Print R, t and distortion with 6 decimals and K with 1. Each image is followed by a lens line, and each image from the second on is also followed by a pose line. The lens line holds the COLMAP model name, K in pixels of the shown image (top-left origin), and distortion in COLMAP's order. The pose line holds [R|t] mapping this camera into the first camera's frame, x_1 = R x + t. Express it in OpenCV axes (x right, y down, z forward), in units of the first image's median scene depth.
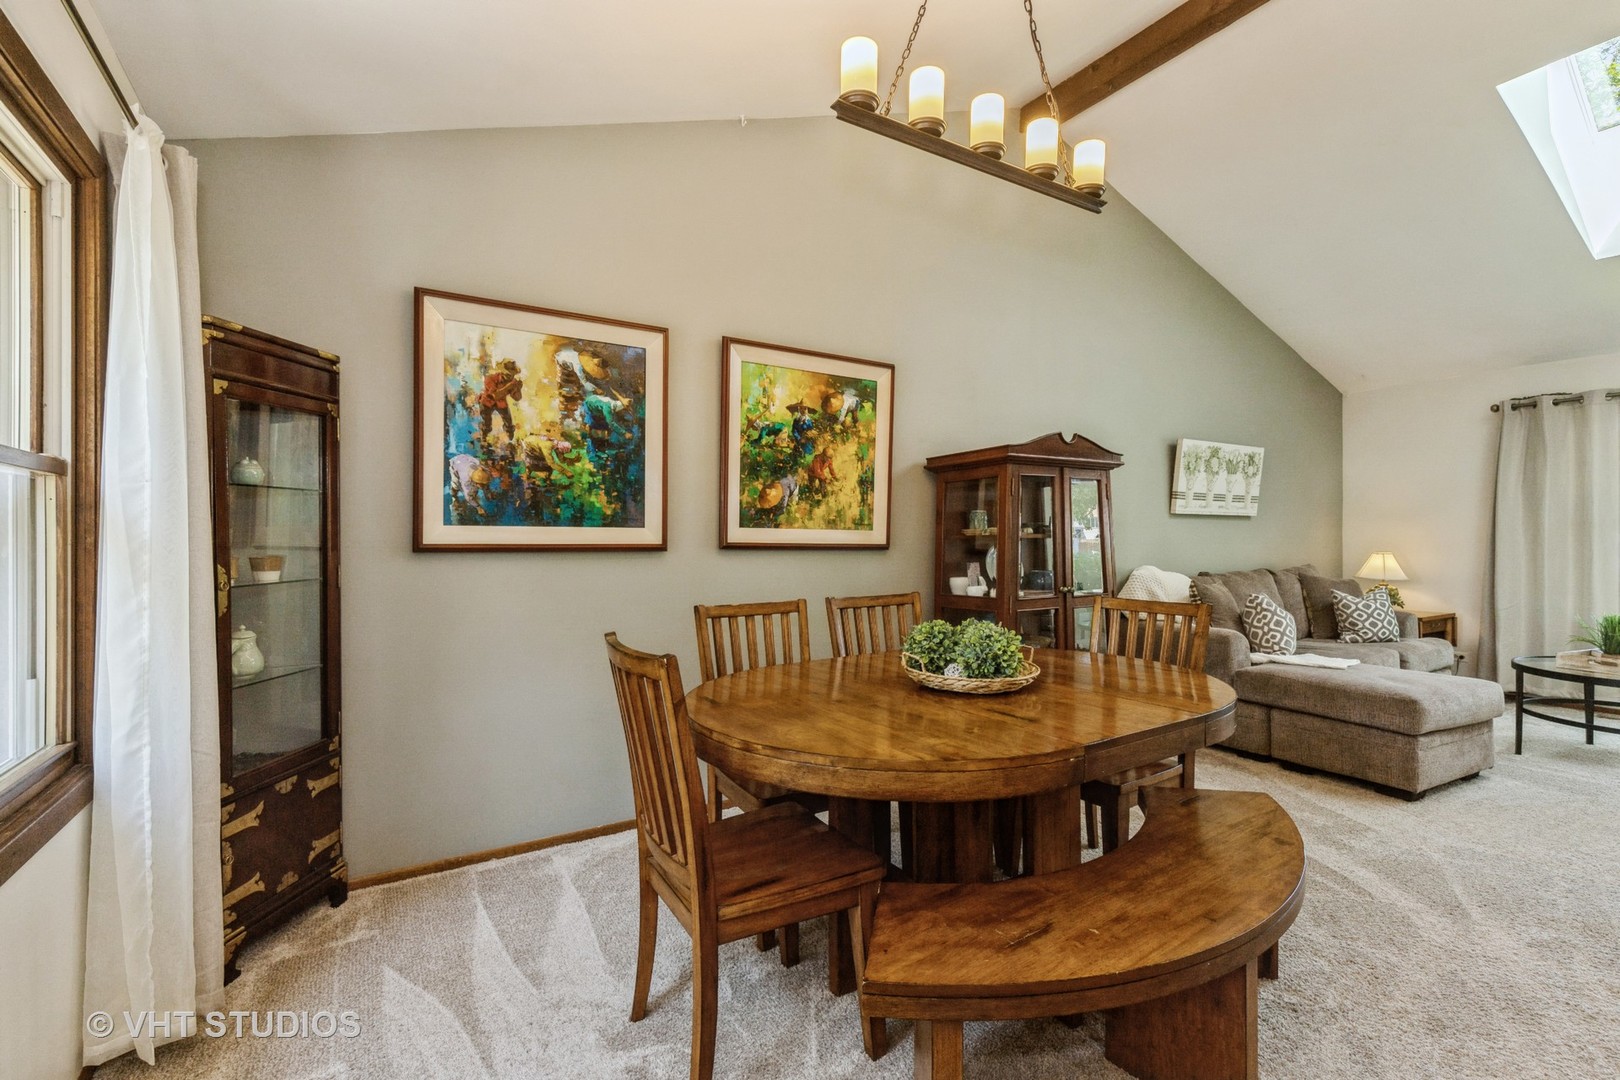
lens RADIAL K [[731.8, 0, 817.9], [0, 731.8, 543.6], [0, 0, 1]] dist [0.015017, 0.000190]
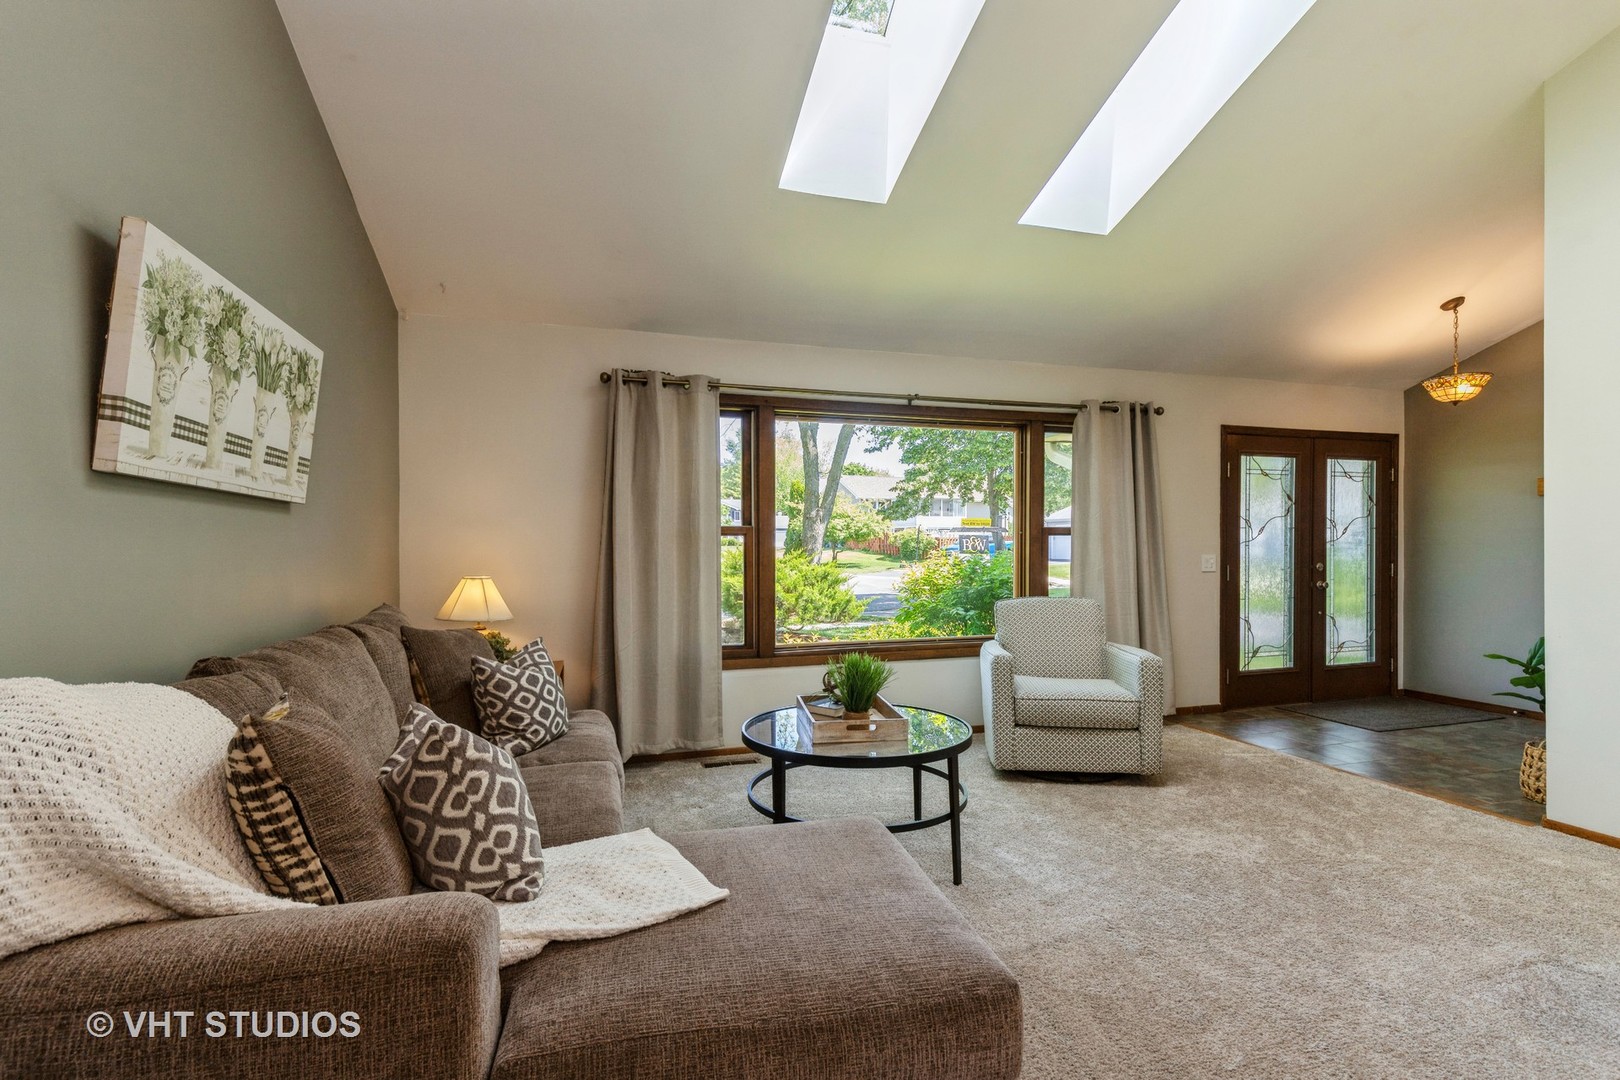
lens RADIAL K [[731.8, 0, 817.9], [0, 731.8, 543.6], [0, 0, 1]] dist [0.015017, 0.000190]
pose [[0.244119, 0.008825, 0.969705, 0.392601], [0.008277, 0.999903, -0.011183, -0.010112], [-0.969710, 0.010756, 0.244023, 0.953495]]
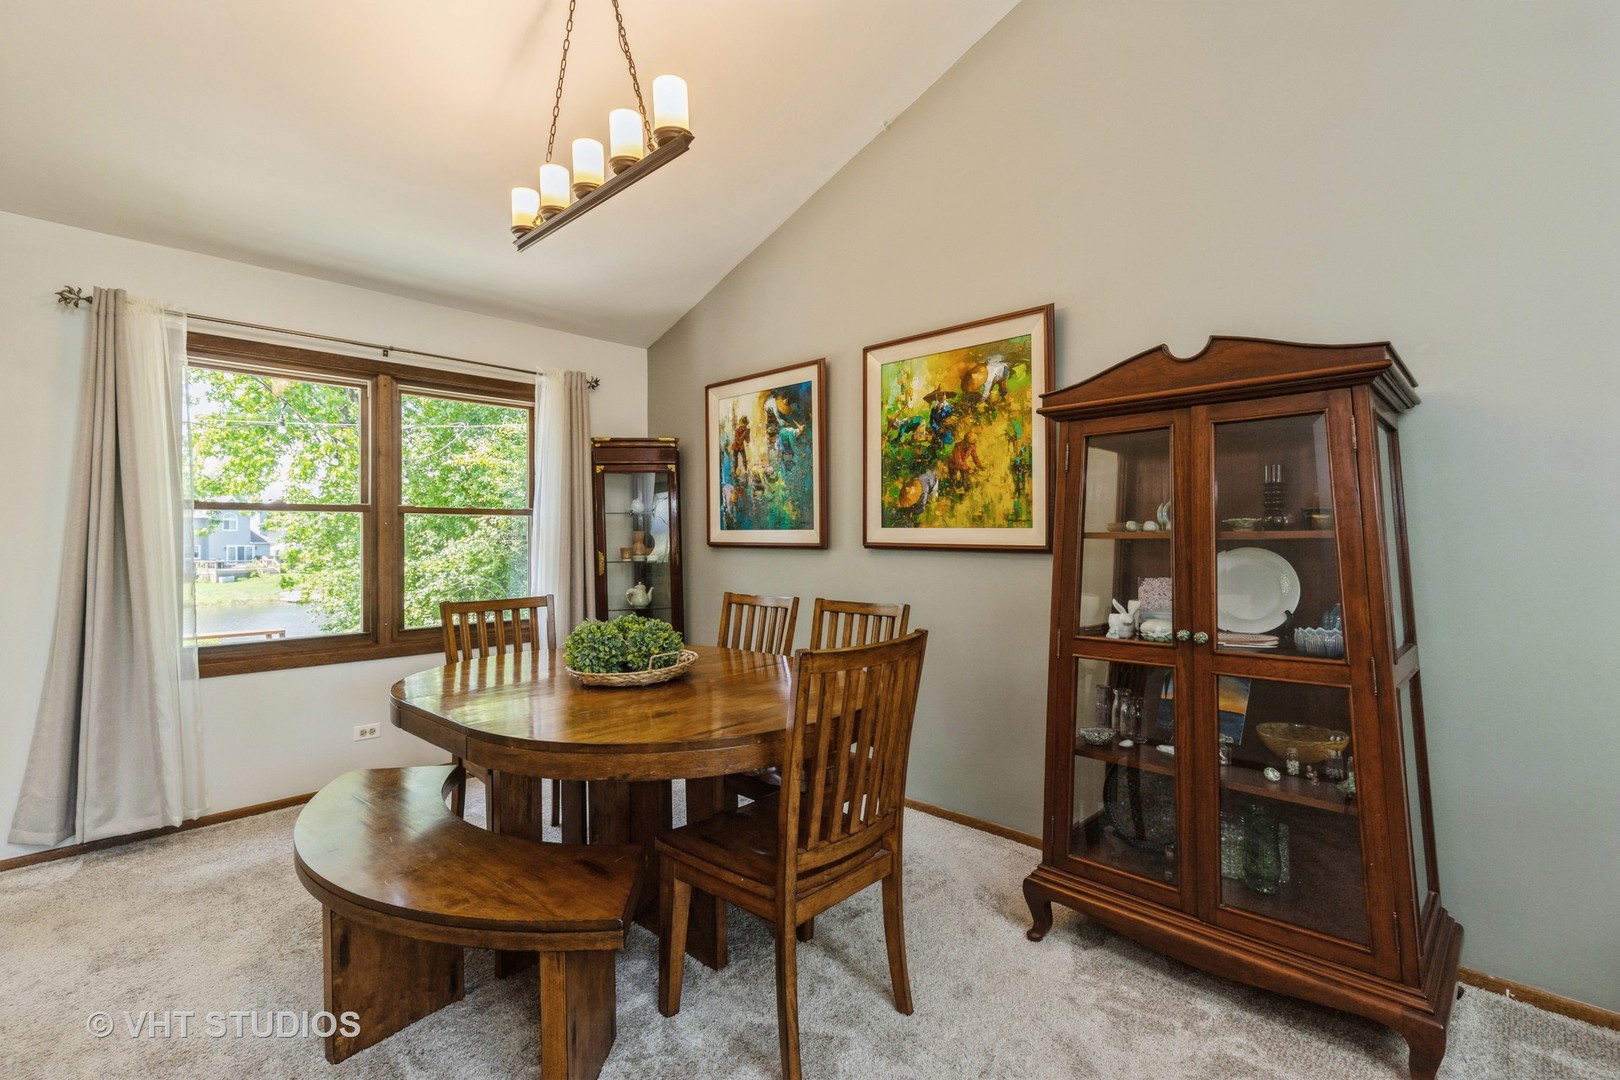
lens RADIAL K [[731.8, 0, 817.9], [0, 731.8, 543.6], [0, 0, 1]] dist [0.015017, 0.000190]
pose [[0.245819, 0.007794, -0.969284, 0.815507], [-0.003205, 0.999969, 0.007228, -0.006581], [0.969310, 0.001329, 0.245836, 0.625343]]
